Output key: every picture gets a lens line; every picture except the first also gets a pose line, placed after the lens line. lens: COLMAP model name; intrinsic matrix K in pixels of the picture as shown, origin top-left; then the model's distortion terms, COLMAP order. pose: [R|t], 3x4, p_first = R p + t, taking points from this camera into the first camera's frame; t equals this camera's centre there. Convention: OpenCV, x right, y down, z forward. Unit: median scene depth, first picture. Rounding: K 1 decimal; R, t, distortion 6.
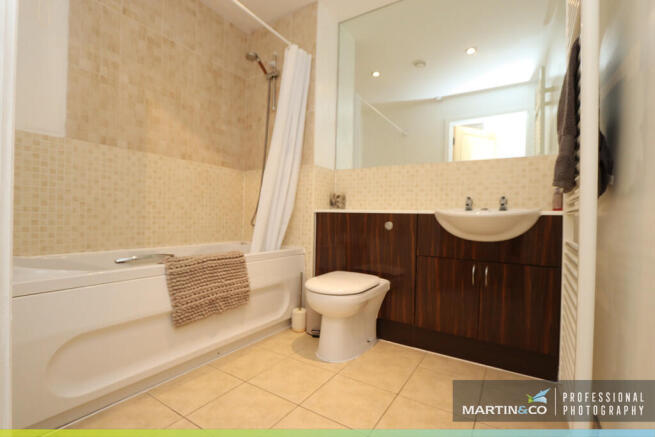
lens RADIAL K [[302.1, 0, 326.6], [0, 302.1, 217.3], [0, 0, 1]] dist [-0.024019, -0.000053]
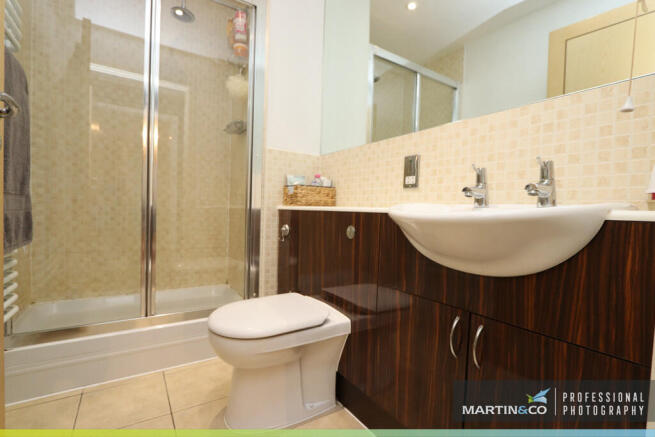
lens RADIAL K [[302.1, 0, 328.5], [0, 302.1, 217.4], [0, 0, 1]] dist [-0.024019, -0.000053]
pose [[0.924163, 0.015789, -0.381673, 0.405705], [-0.013630, 0.999872, 0.008360, -0.006582], [0.381756, -0.002524, 0.924260, 0.400377]]
